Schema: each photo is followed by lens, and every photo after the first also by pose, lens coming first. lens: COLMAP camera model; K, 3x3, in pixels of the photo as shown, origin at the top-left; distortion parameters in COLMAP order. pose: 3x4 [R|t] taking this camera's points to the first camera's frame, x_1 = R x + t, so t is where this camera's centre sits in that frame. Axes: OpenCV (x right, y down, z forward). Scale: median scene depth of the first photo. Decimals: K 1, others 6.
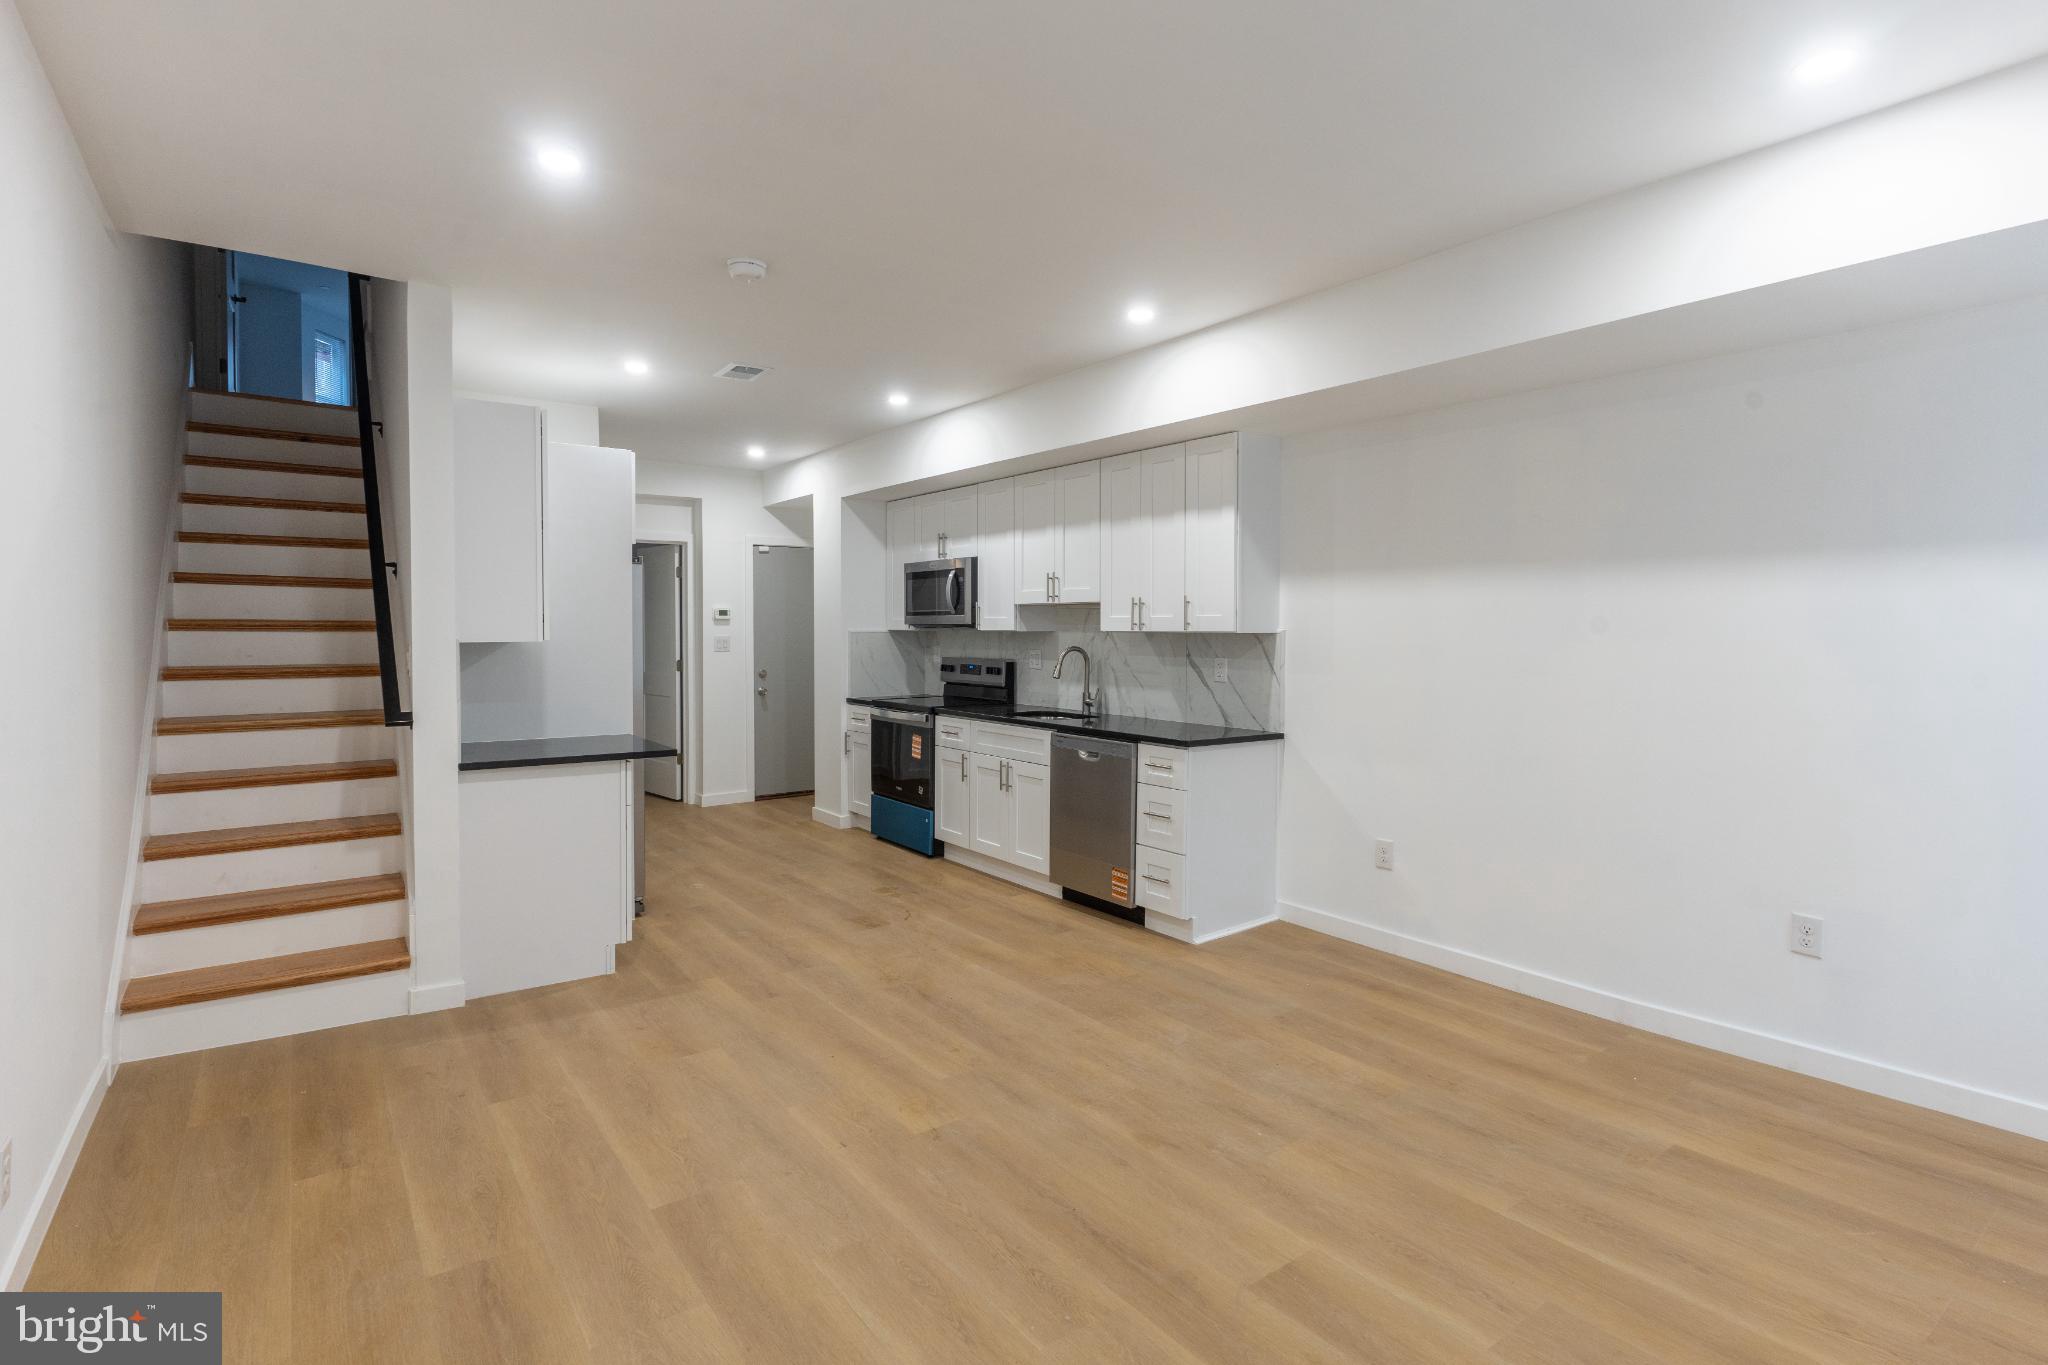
lens RADIAL K [[975.9, 0, 988.5], [0, 975.9, 663.0], [0, 0, 1]] dist [0.000005, 0.000132]
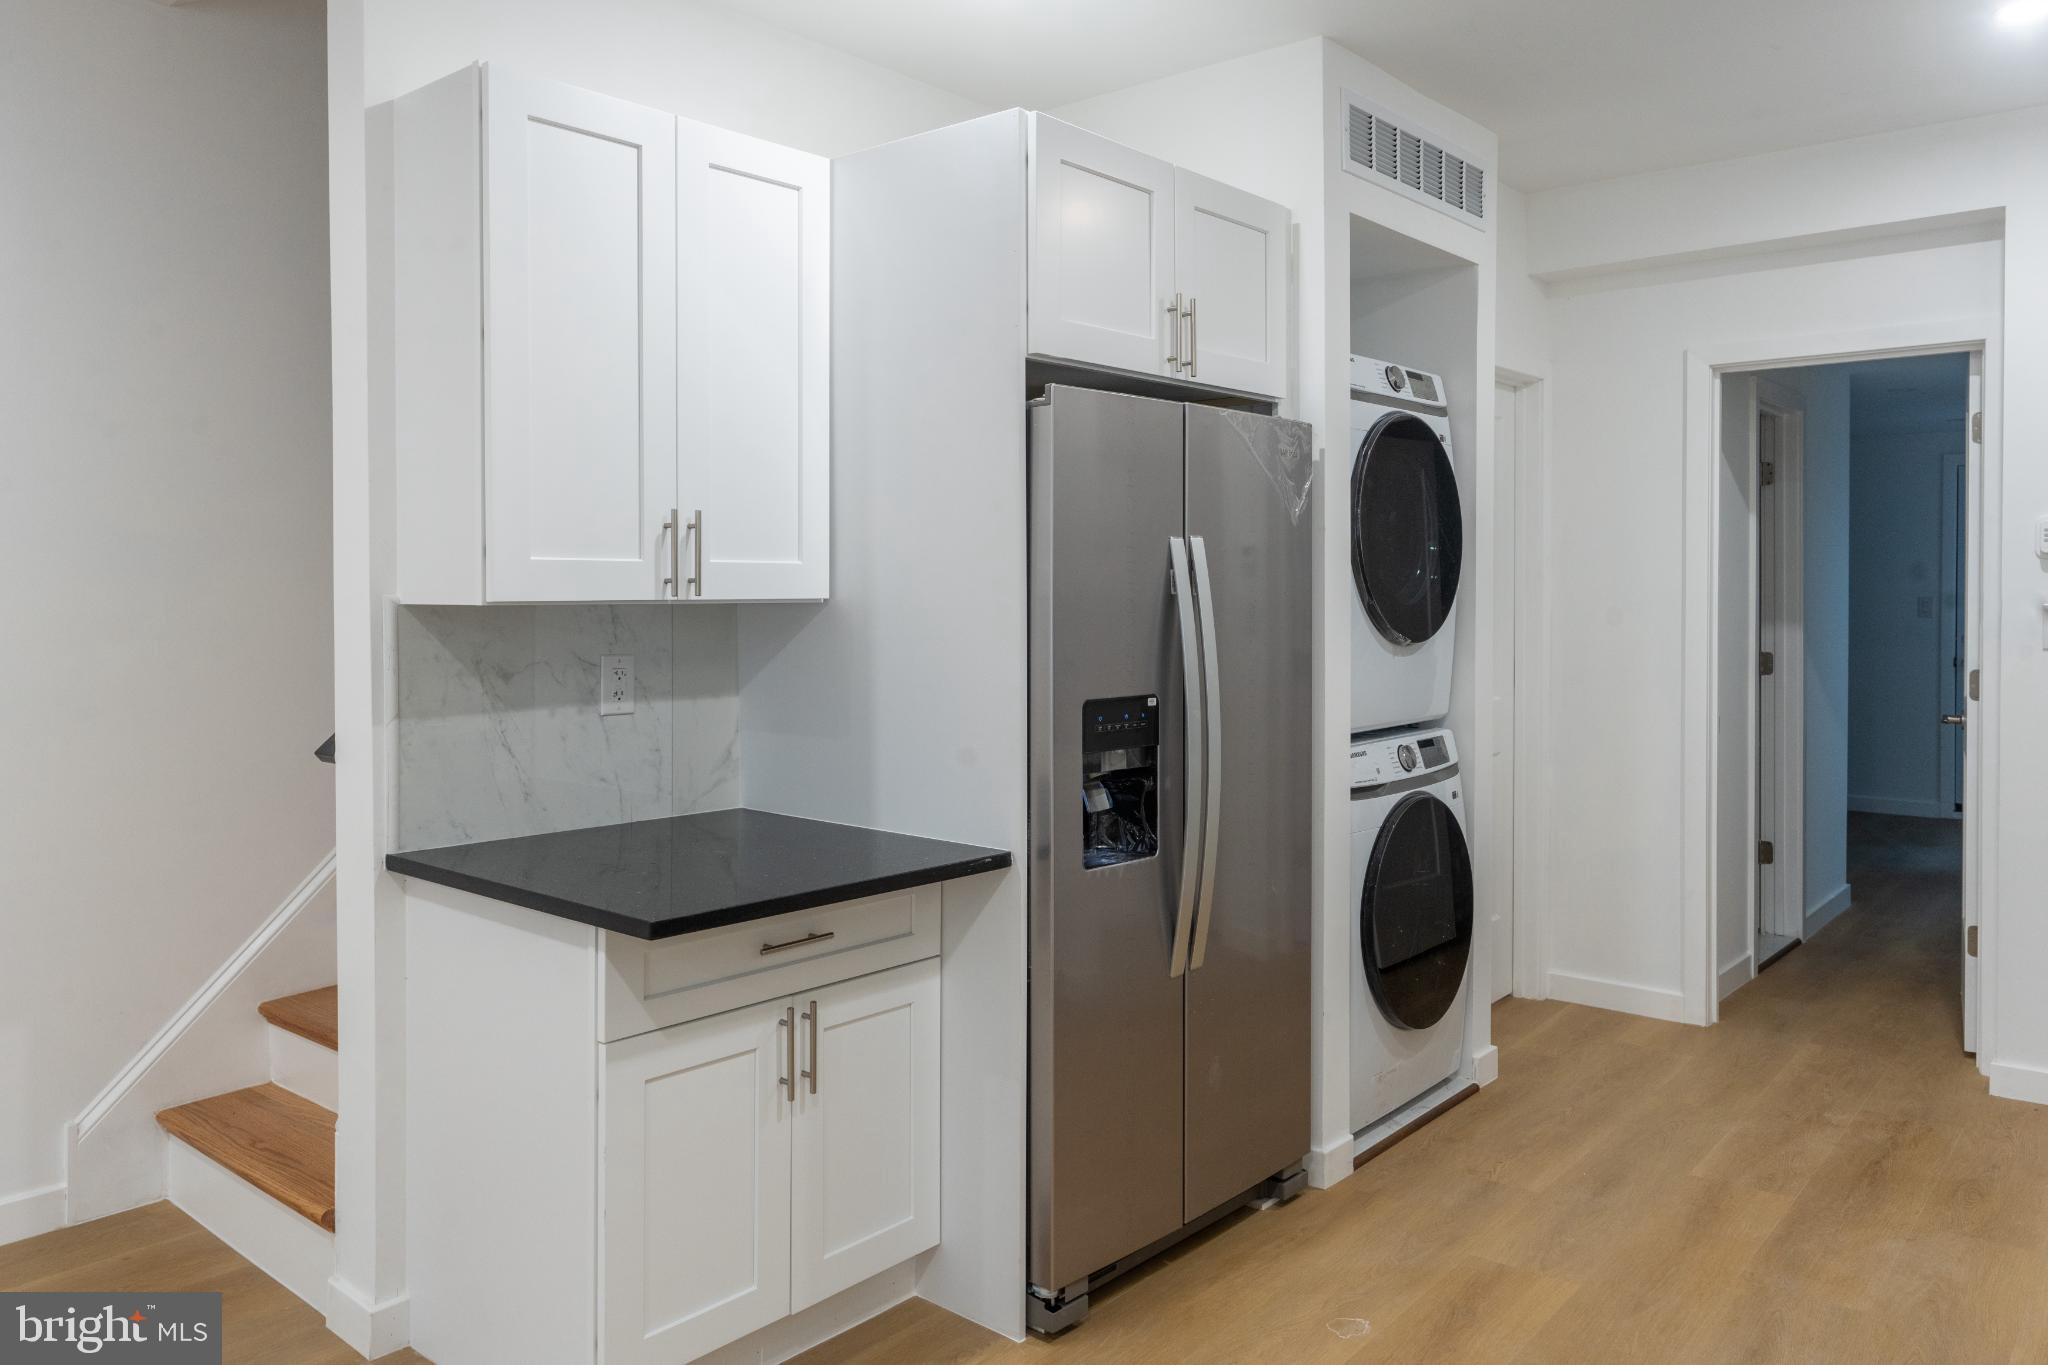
lens RADIAL K [[1459.7, 0, 1042.1], [0, 1459.7, 622.3], [0, 0, 1]] dist [0.001112, 0.000579]
pose [[0.271099, 0.022928, -0.962278, 0.163268], [-0.035402, 0.999277, 0.013836, -0.023170], [0.961900, 0.030315, 0.271715, 0.758368]]
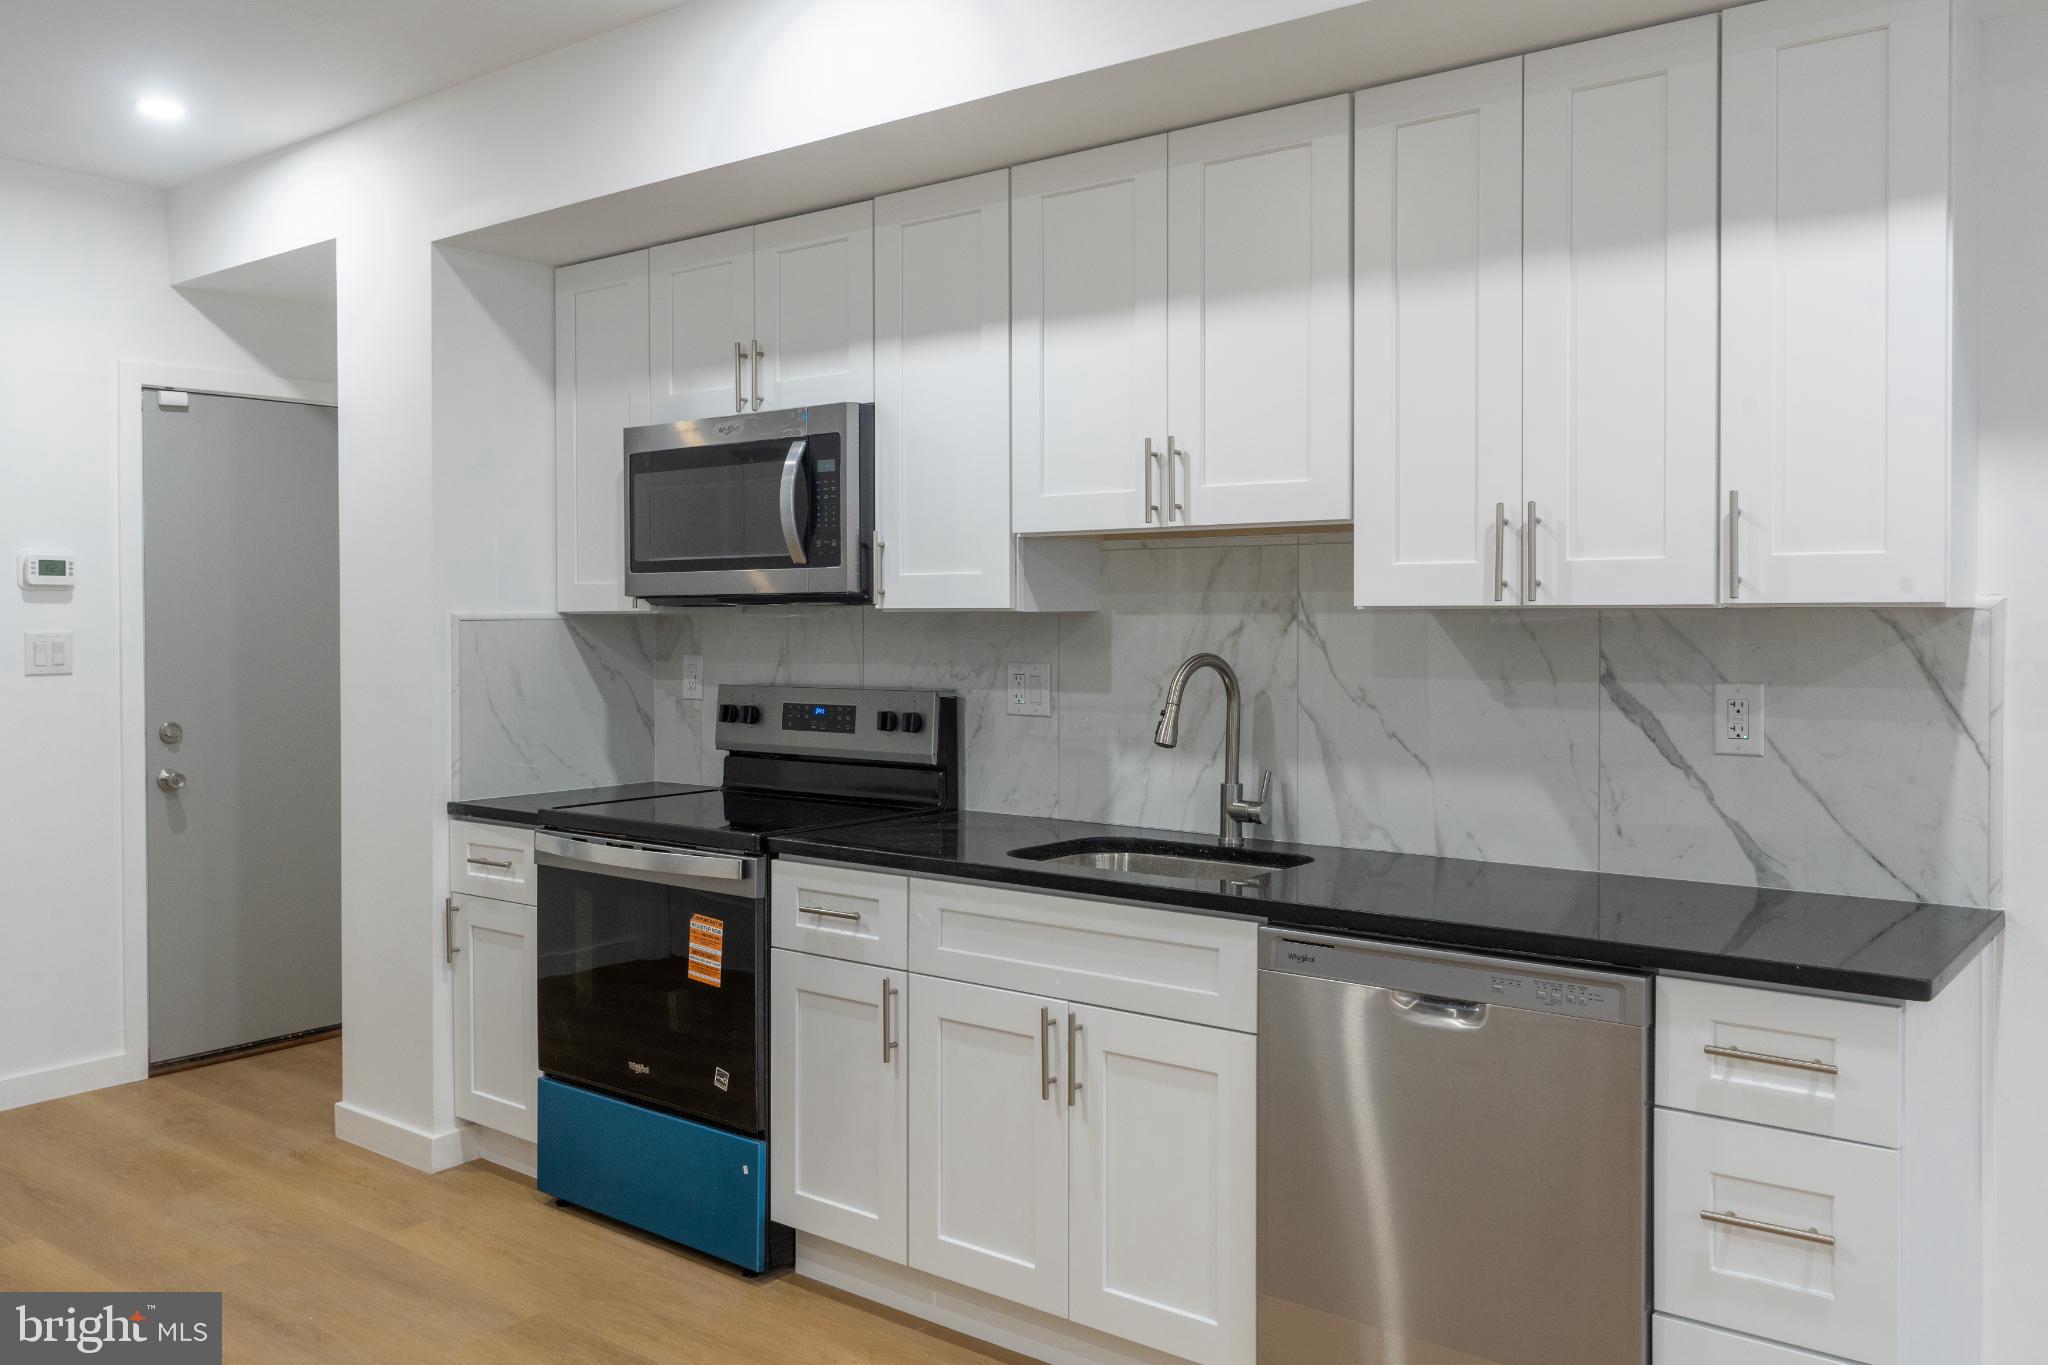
lens RADIAL K [[1602.5, 0, 986.1], [0, 1602.5, 636.9], [0, 0, 1]] dist [0.000476, 0.004028]
pose [[0.961167, -0.007596, 0.275862, -0.149037], [0.014257, 0.999653, -0.022147, -0.011542], [-0.275598, 0.025220, 0.960942, 0.481326]]
